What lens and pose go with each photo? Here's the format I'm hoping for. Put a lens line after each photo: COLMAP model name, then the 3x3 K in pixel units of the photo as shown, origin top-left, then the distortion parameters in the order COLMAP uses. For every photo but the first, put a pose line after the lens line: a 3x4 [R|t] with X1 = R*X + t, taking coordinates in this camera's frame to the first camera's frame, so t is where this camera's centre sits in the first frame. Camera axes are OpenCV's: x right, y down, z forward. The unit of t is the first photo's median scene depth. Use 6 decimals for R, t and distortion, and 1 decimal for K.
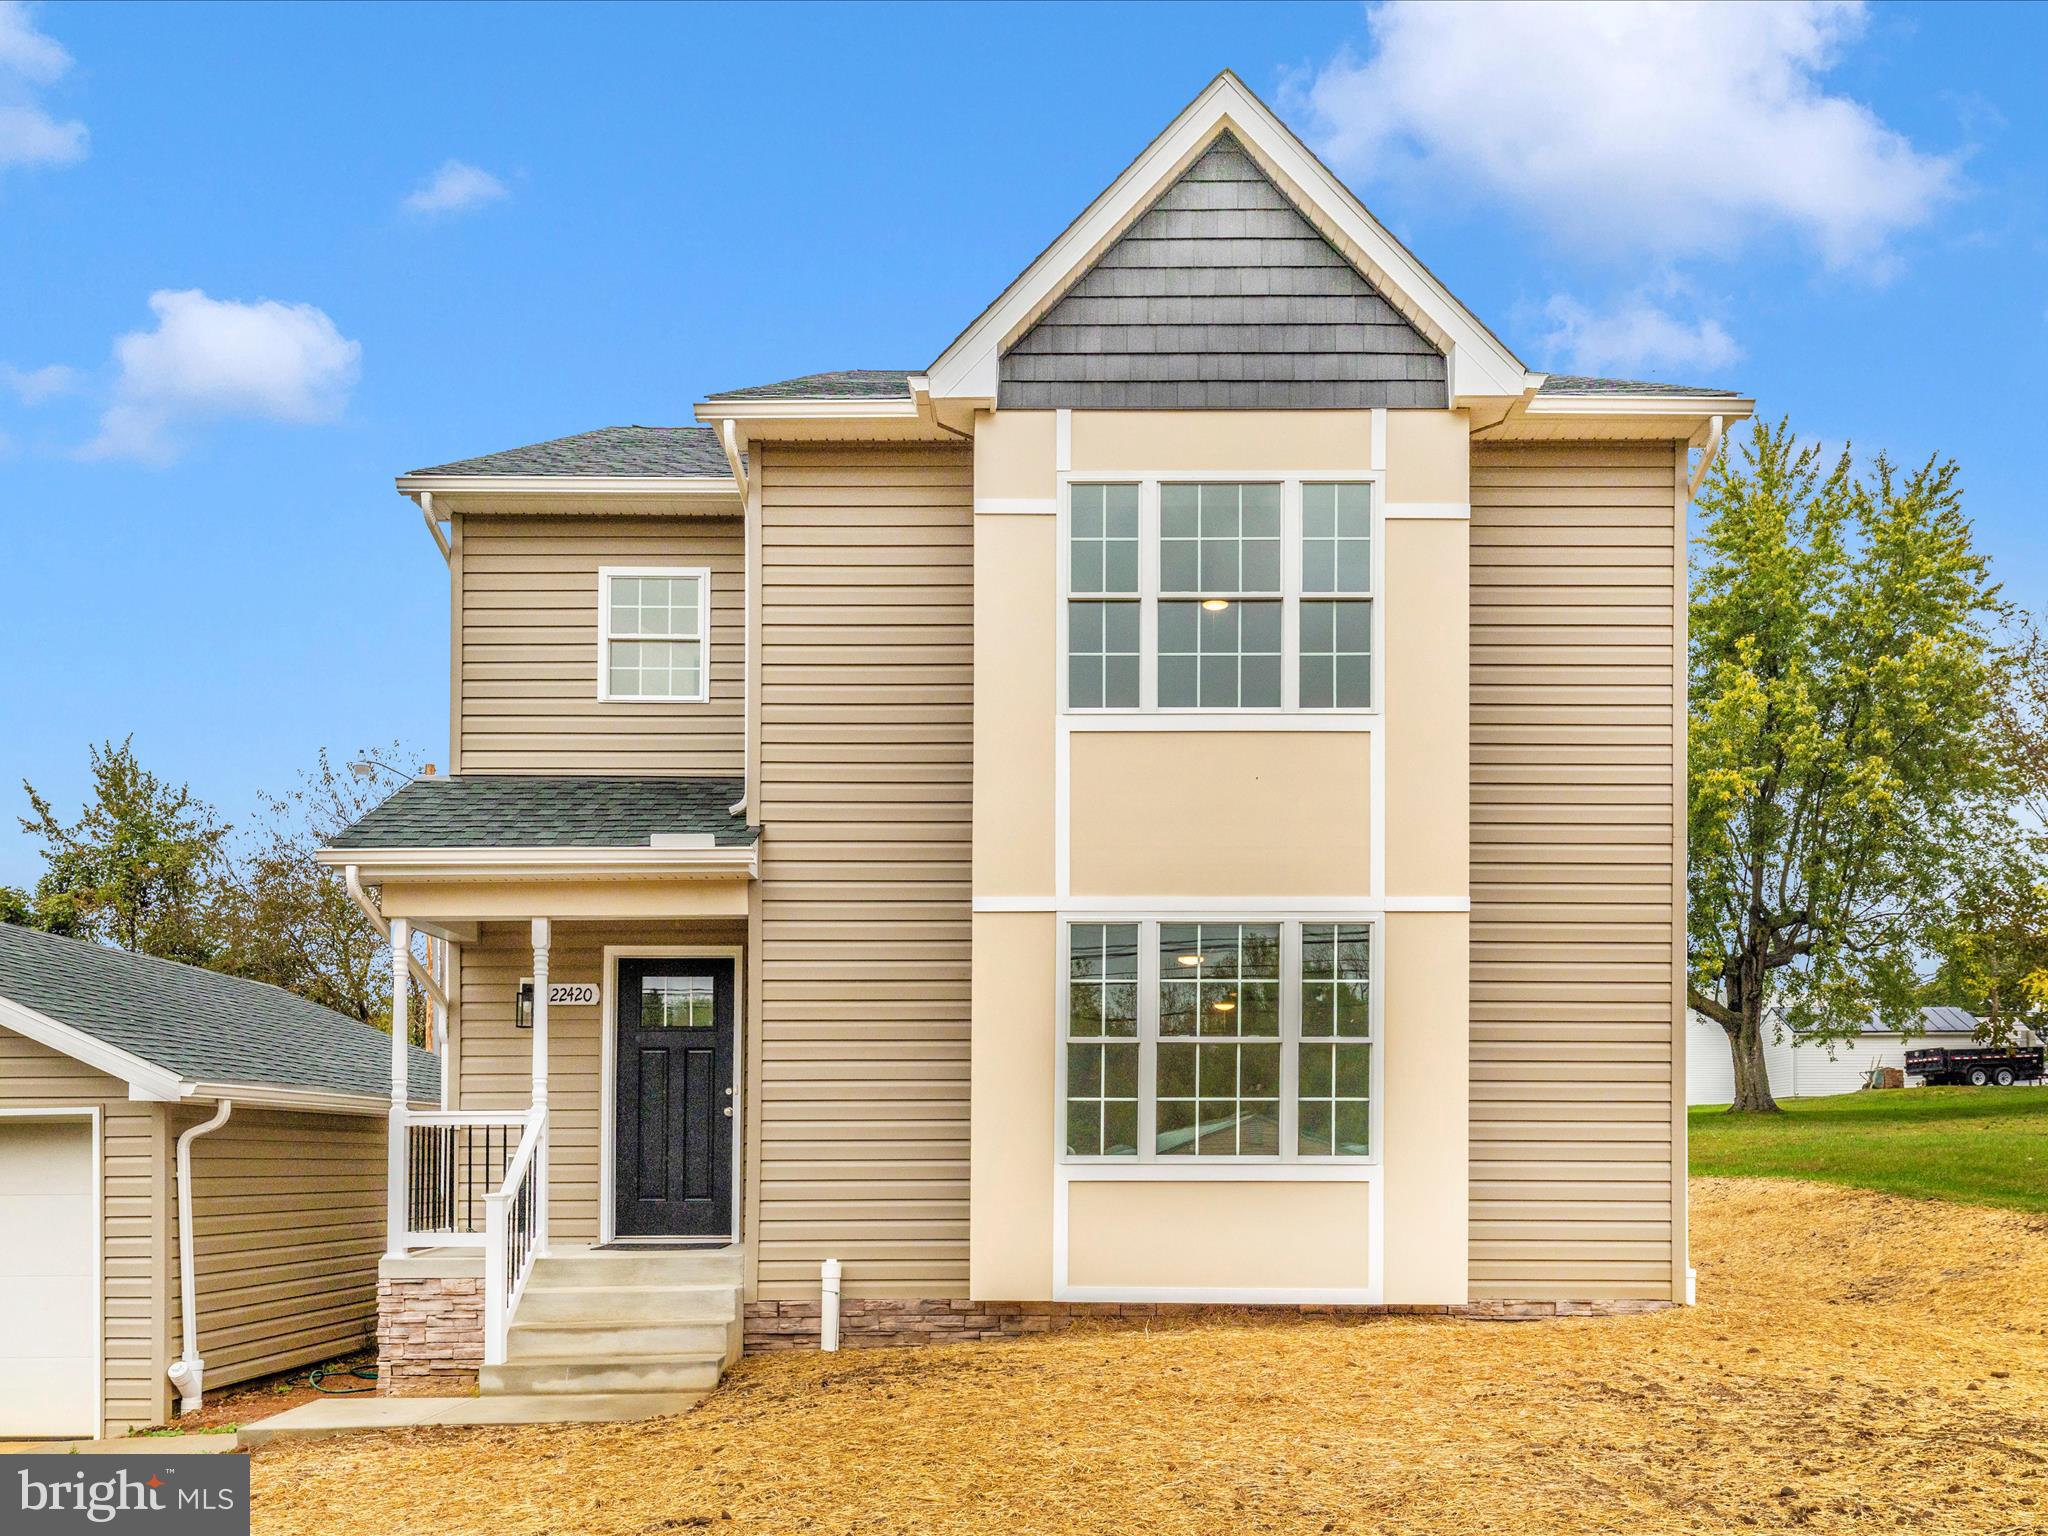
lens RADIAL K [[1040.8, 0, 1008.5], [0, 1040.8, 749.8], [0, 0, 1]] dist [0.008377, 0.002200]
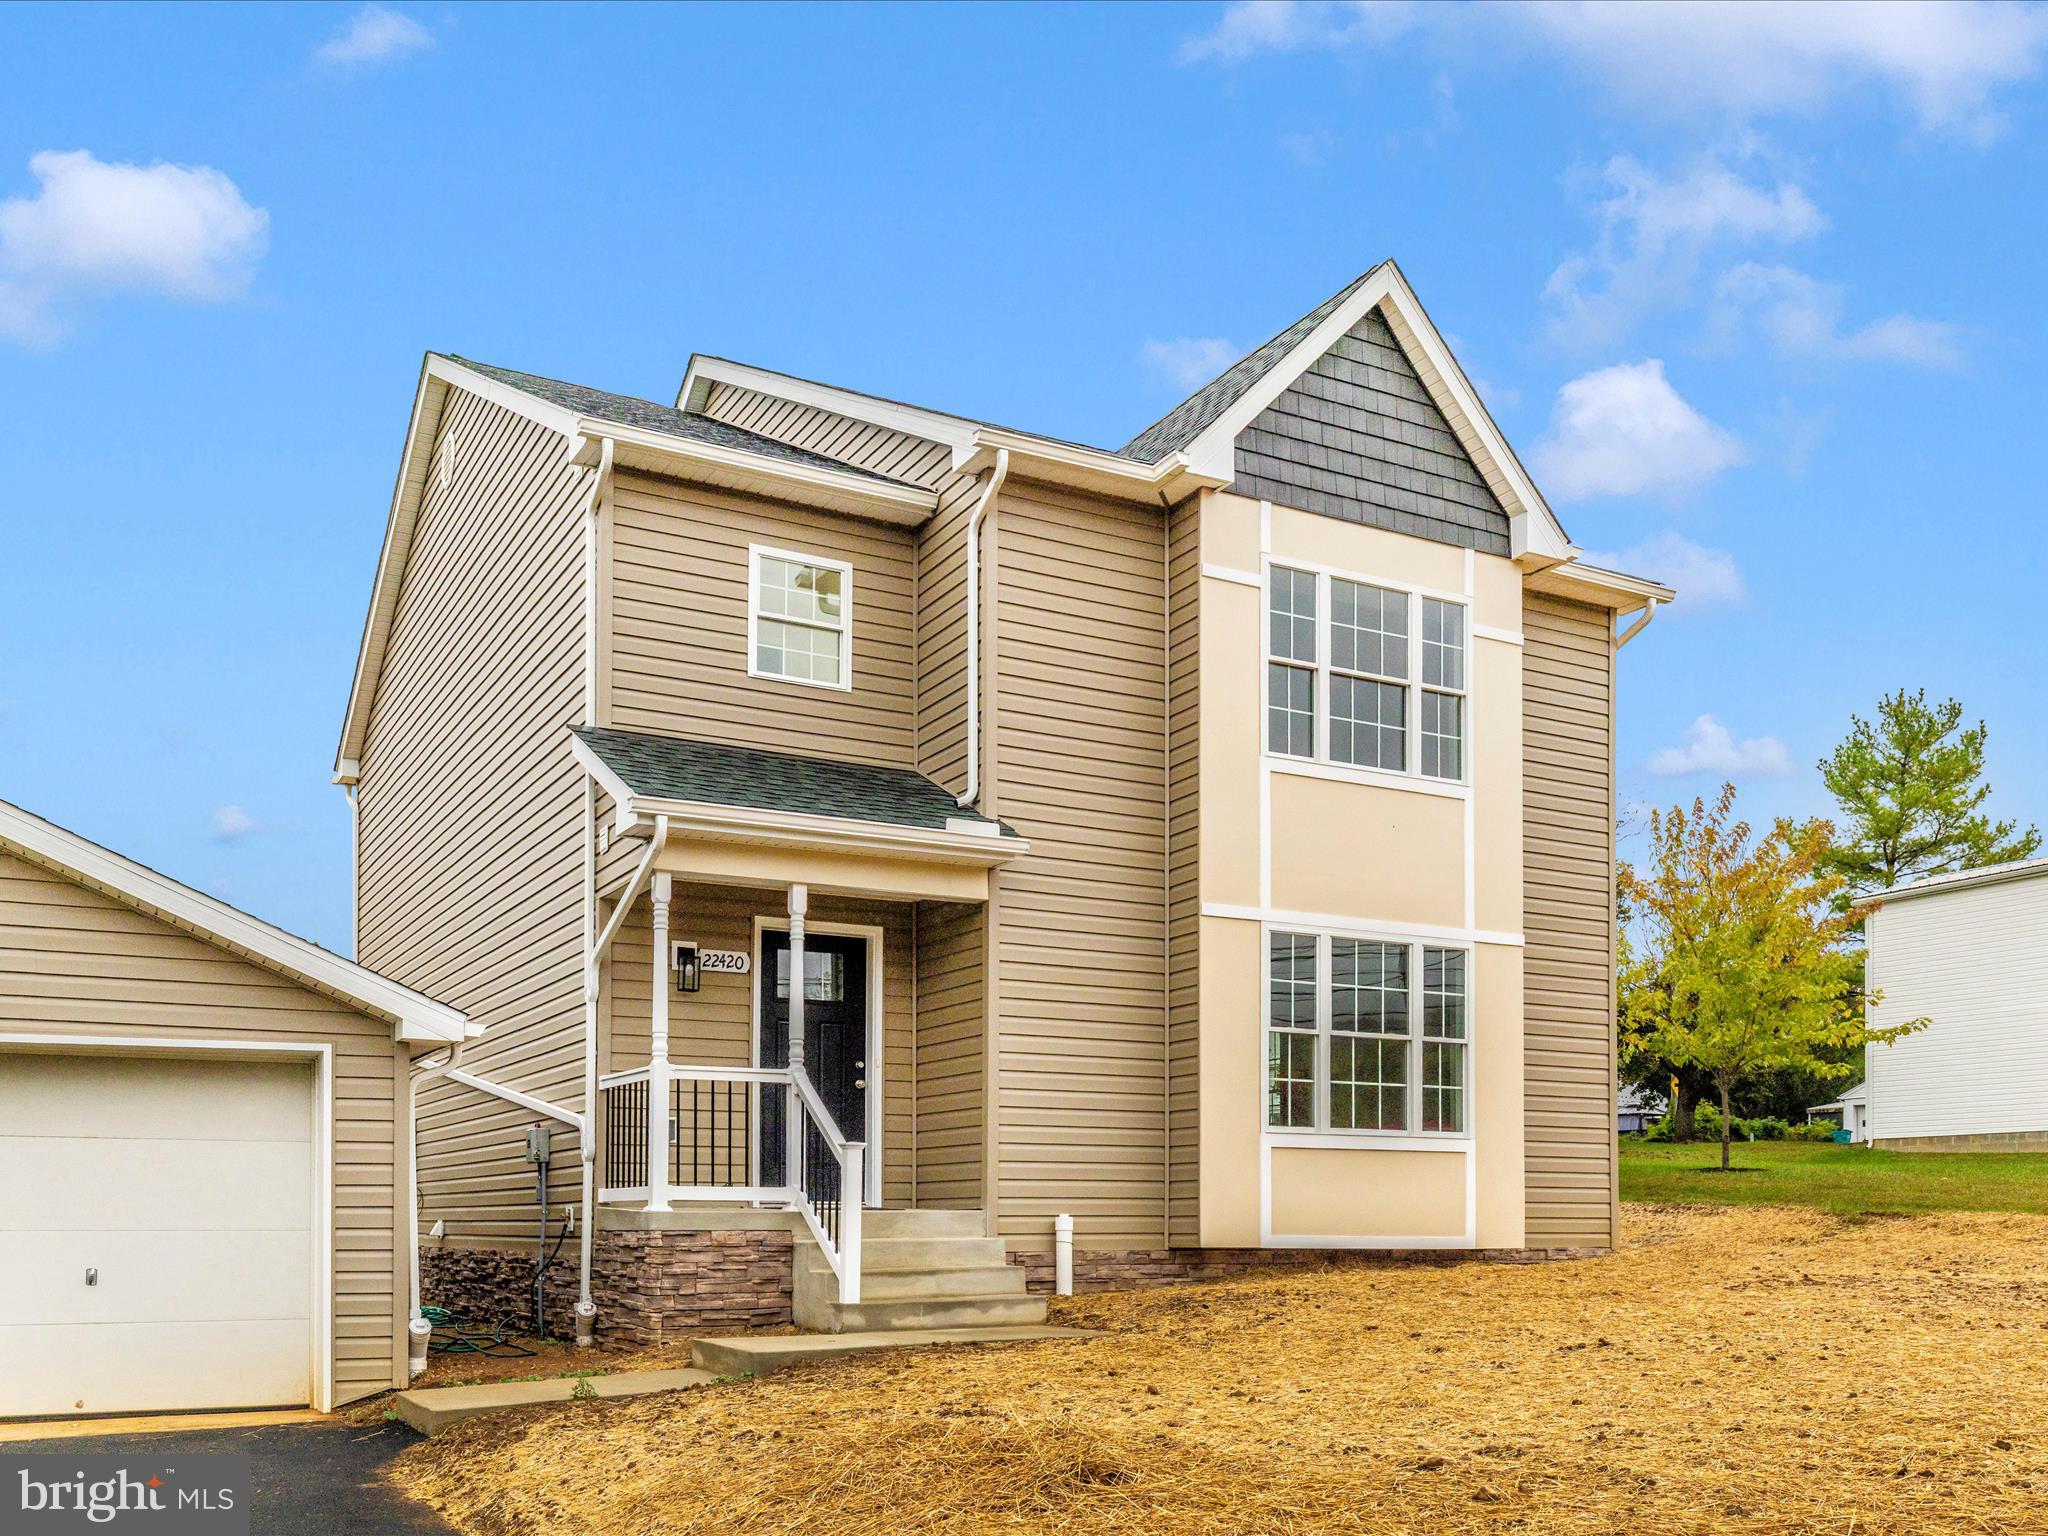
lens RADIAL K [[998.4, 0, 1045.2], [0, 998.4, 738.9], [0, 0, 1]] dist [0.001368, 0.000744]
pose [[0.948546, 0.136284, 0.285810, -0.539639], [-0.127245, 0.990607, -0.050057, 0.037512], [-0.289948, 0.011113, 0.956978, -0.024458]]
